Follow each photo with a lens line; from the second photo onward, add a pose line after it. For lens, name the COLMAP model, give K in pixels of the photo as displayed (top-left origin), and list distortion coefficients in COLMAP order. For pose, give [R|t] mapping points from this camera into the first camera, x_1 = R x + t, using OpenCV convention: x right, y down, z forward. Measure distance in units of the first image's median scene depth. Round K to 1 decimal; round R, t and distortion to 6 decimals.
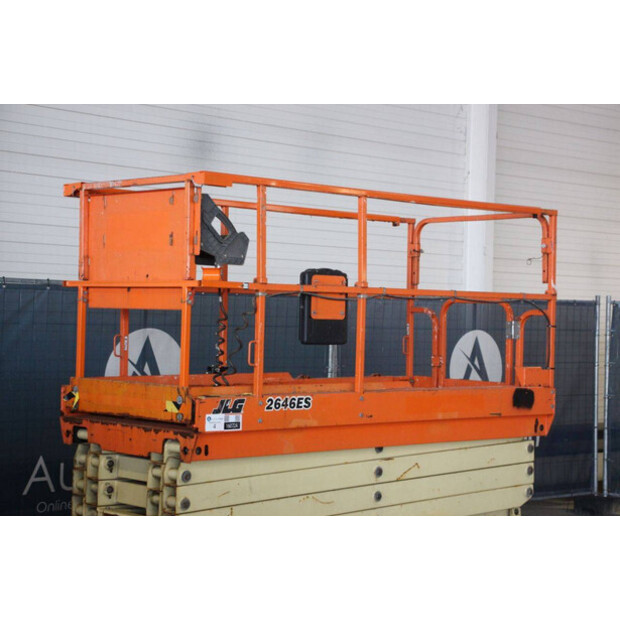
lens RADIAL K [[1289.0, 0, 319.3], [0, 1289.0, 310.1], [0, 0, 1]] dist [0.292915, 0.314959]
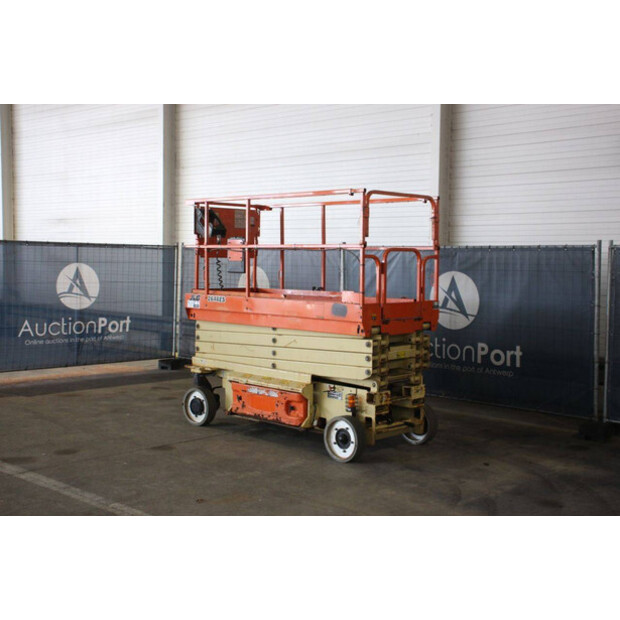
lens RADIAL K [[820.1, 0, 310.0], [0, 820.1, 310.0], [0, 0, 1]] dist [0.019021, 0.013498]
pose [[0.053683, 0.040059, -0.997754, 1.311620], [-0.007580, 0.999183, 0.039709, 0.031998], [0.998529, 0.005431, 0.053943, 1.025361]]
